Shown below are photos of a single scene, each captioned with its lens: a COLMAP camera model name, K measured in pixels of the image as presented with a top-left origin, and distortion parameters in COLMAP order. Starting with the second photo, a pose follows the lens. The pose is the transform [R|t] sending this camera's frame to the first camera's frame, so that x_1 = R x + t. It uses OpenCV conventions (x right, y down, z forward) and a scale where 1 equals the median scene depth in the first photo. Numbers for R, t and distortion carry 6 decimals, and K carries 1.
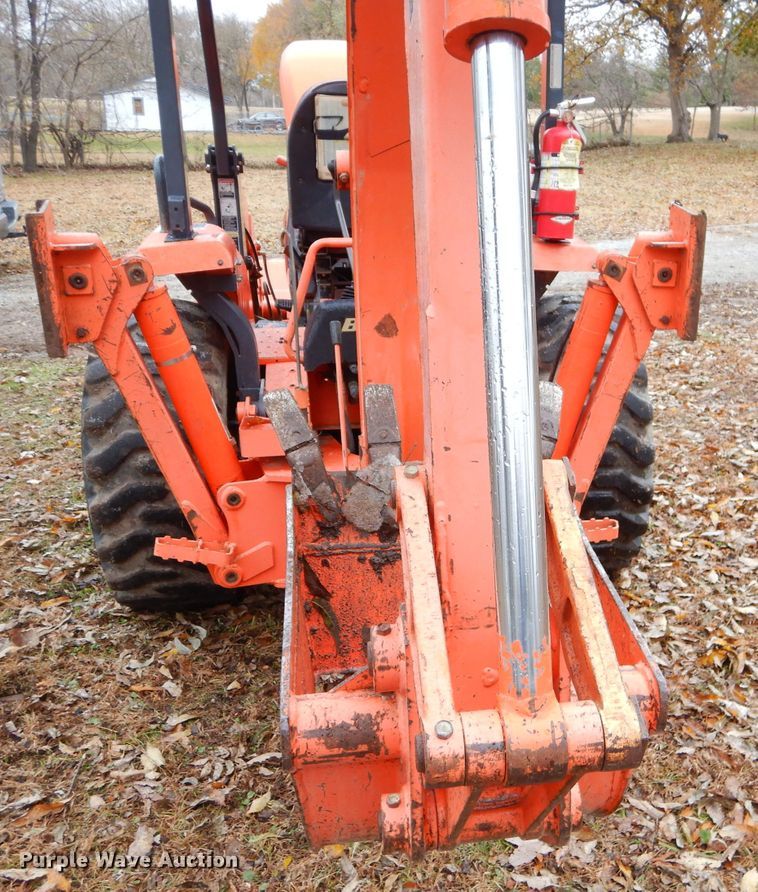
lens RADIAL K [[923.1, 0, 505.4], [0, 923.1, 481.4], [0, 0, 1]] dist [0.008941, -0.008965]
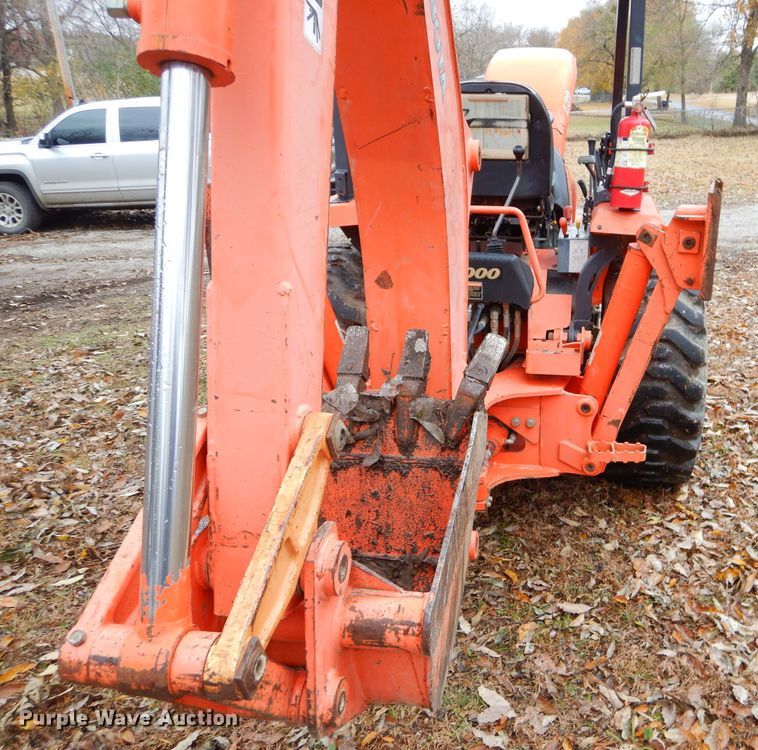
lens RADIAL K [[709.6, 0, 509.2], [0, 709.6, 373.2], [0, 0, 1]] dist [0.010226, -0.010909]
pose [[0.955571, 0.091533, -0.280189, 0.215236], [-0.094287, 0.995538, 0.003664, -0.040881], [0.279274, 0.022917, 0.959938, 0.078544]]
